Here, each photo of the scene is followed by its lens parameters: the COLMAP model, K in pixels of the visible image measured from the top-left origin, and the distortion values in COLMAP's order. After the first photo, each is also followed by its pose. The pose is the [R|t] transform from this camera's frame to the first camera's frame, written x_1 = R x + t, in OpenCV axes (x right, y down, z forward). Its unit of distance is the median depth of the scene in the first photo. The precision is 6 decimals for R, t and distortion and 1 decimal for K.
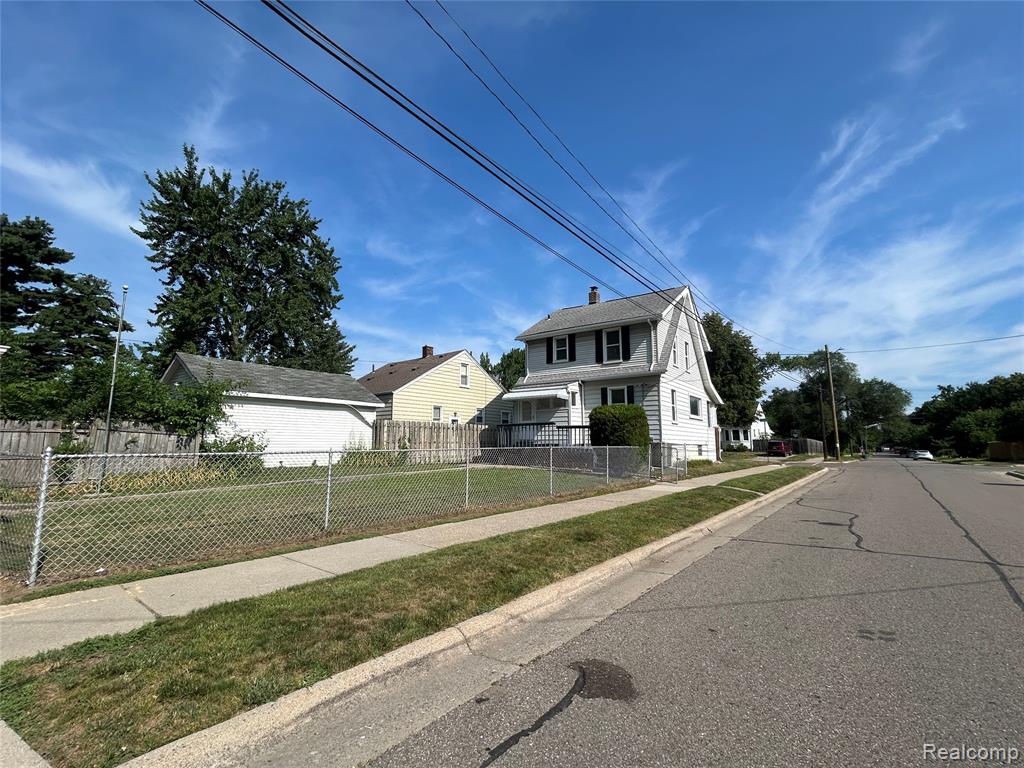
lens RADIAL K [[464.9, 0, 507.4], [0, 464.9, 382.9], [0, 0, 1]] dist [0.004356, 0.000705]
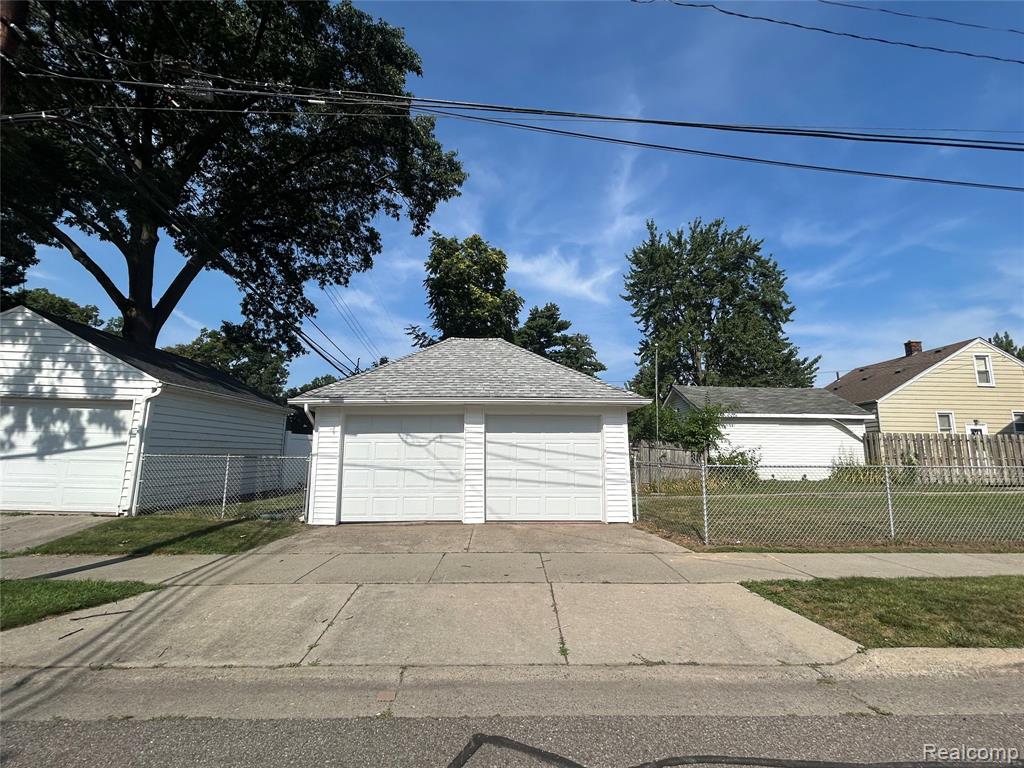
lens RADIAL K [[464.9, 0, 510.2], [0, 464.9, 384.4], [0, 0, 1]] dist [0.004356, 0.000705]
pose [[0.653913, -0.111639, -0.748287, -0.034768], [0.091662, 0.993458, -0.068115, -0.015440], [0.750996, -0.024048, 0.659868, -0.115441]]
